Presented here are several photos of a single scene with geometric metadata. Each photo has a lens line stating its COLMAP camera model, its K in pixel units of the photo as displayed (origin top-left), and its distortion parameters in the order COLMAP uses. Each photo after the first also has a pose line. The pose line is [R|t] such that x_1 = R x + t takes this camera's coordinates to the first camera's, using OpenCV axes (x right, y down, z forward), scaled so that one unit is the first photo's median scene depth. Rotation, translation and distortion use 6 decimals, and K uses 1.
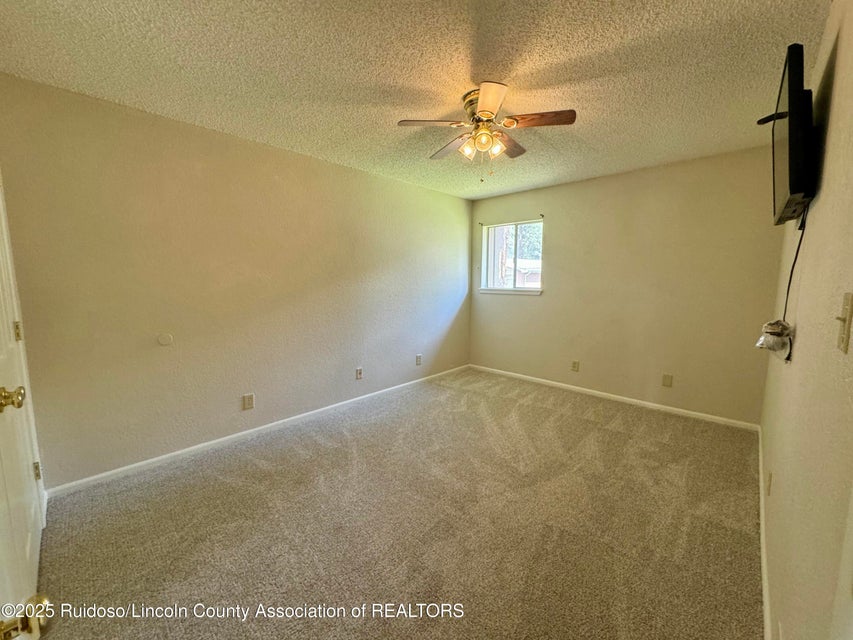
lens RADIAL K [[342.8, 0, 427.6], [0, 342.8, 320.7], [0, 0, 1]] dist [-0.004226, 0.000619]
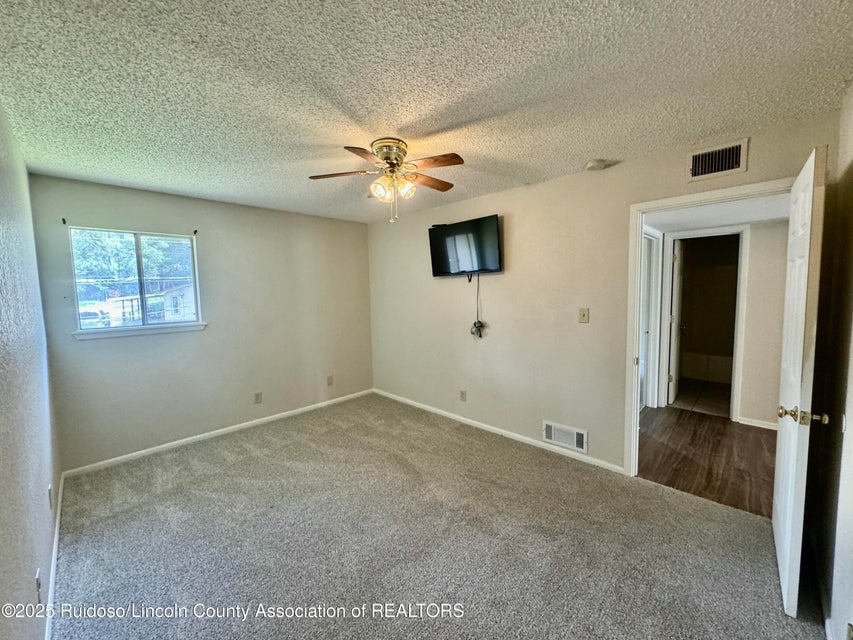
lens RADIAL K [[342.8, 0, 428.5], [0, 342.8, 319.0], [0, 0, 1]] dist [-0.004226, 0.000619]
pose [[0.016886, -0.086907, 0.996073, -0.557004], [0.143476, 0.986116, 0.083606, -0.108574], [-0.989510, 0.141500, 0.029121, 0.538488]]
